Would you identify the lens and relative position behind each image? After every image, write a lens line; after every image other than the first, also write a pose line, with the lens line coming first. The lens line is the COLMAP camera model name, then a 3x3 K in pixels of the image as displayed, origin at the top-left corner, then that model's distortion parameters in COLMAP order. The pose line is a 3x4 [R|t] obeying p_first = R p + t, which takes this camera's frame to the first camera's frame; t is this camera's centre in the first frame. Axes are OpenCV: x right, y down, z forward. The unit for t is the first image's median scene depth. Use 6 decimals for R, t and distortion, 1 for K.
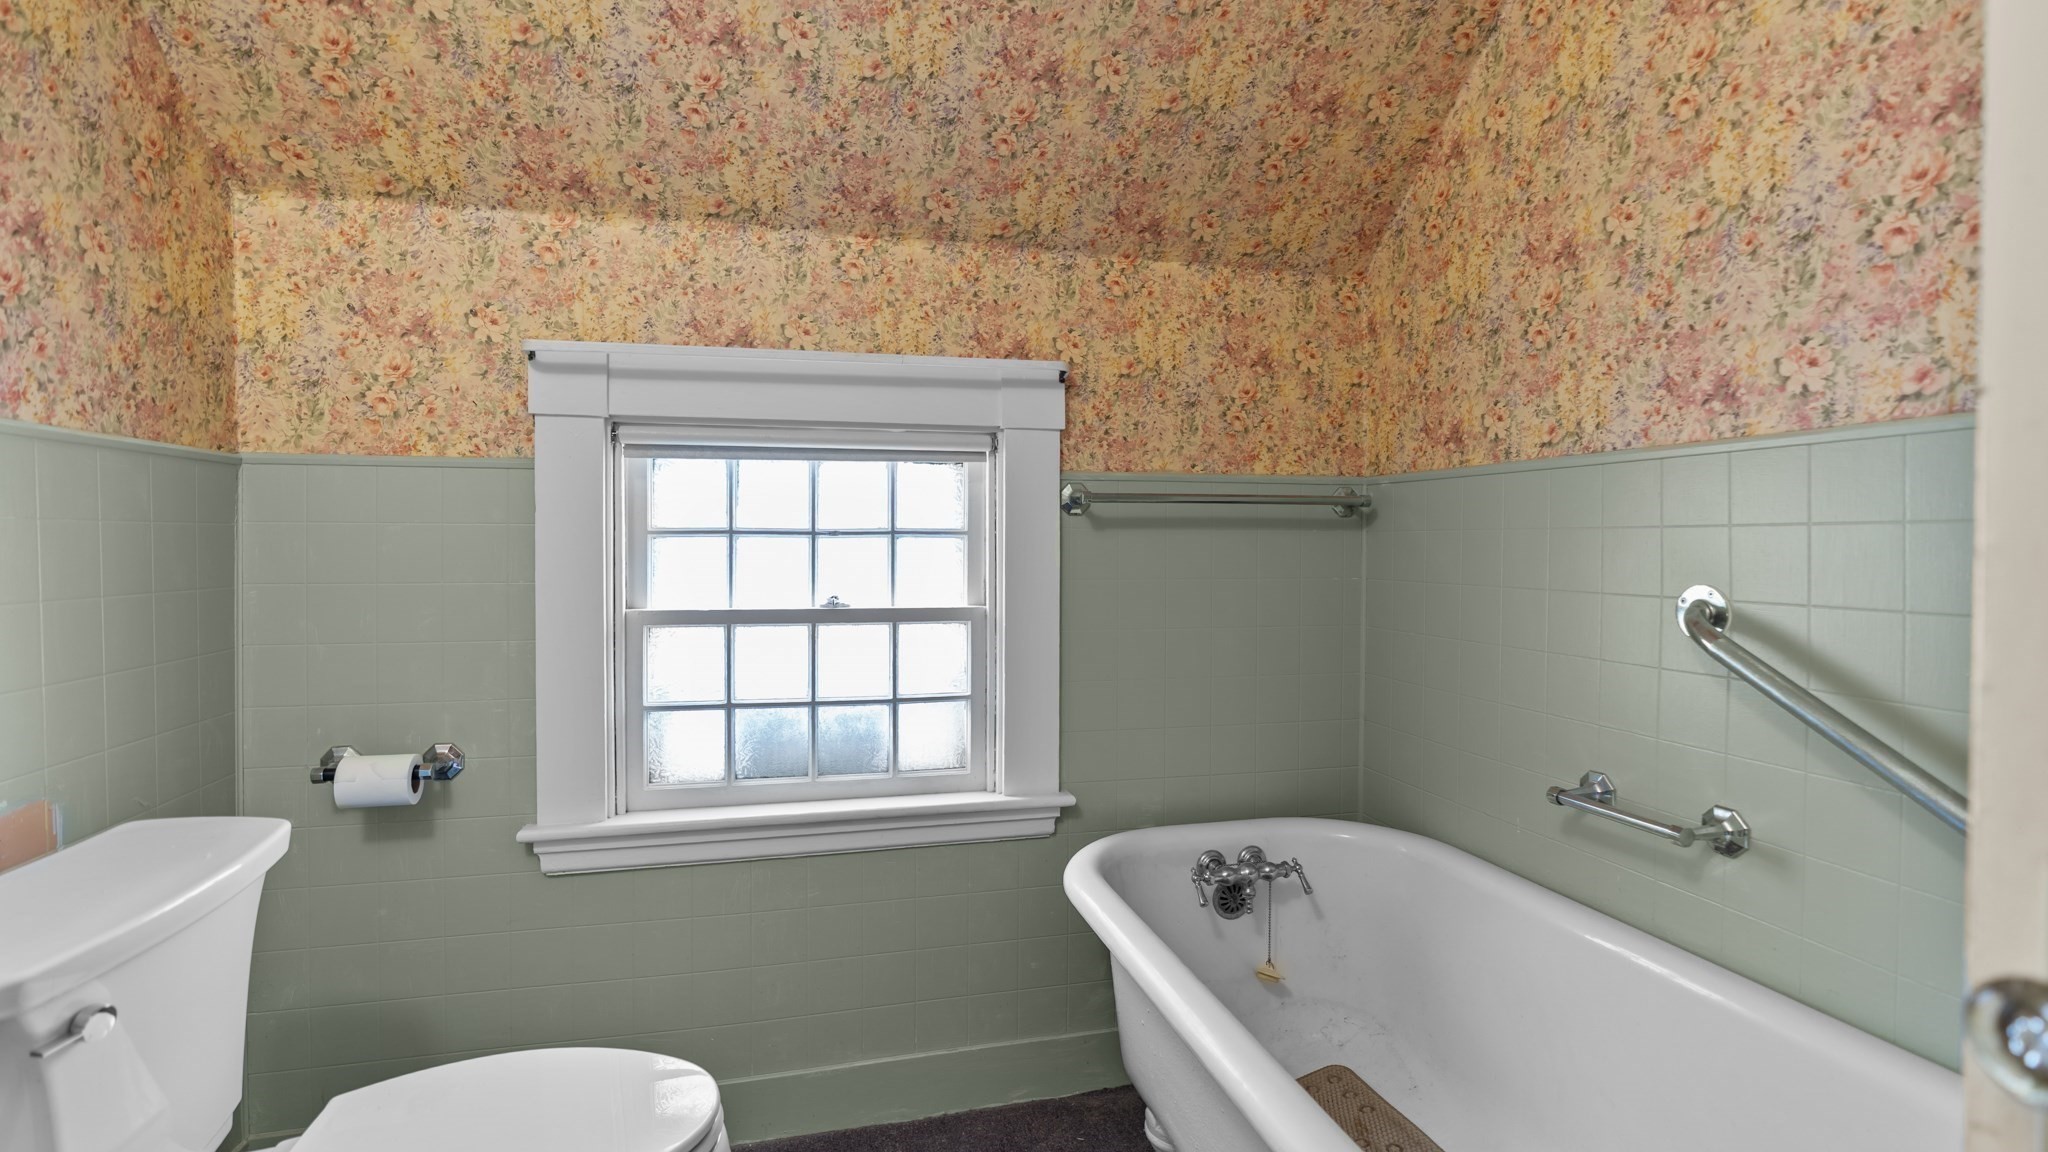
lens RADIAL K [[931.3, 0, 1021.1], [0, 931.3, 550.2], [0, 0, 1]] dist [-0.011265, 0.004006]
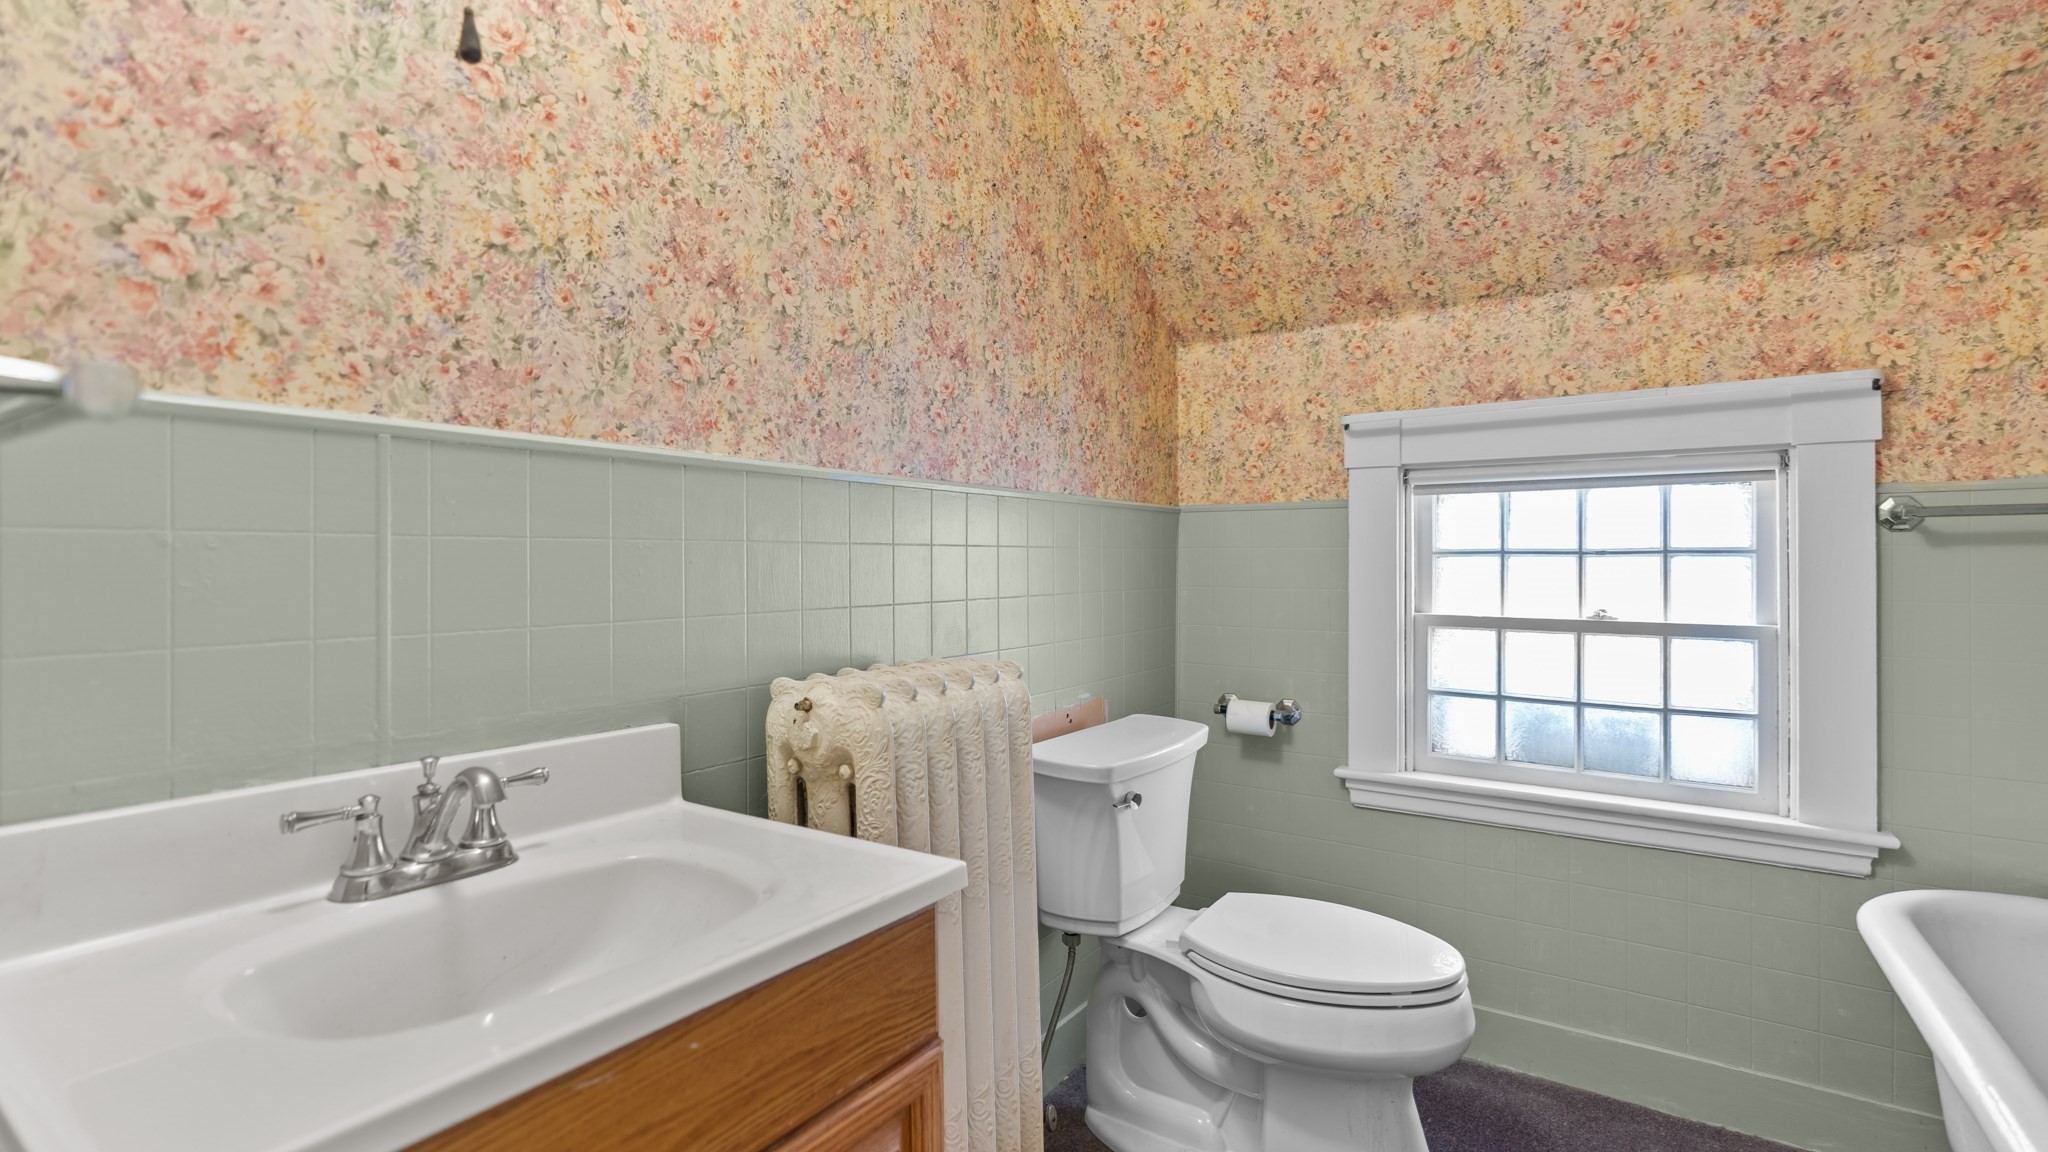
lens RADIAL K [[931.3, 0, 1023.2], [0, 931.3, 568.9], [0, 0, 1]] dist [-0.011265, 0.004006]
pose [[0.670823, 0.006457, -0.741589, 0.169744], [-0.006908, 0.999973, 0.002457, 0.003364], [0.741585, 0.003475, 0.670850, -0.273762]]
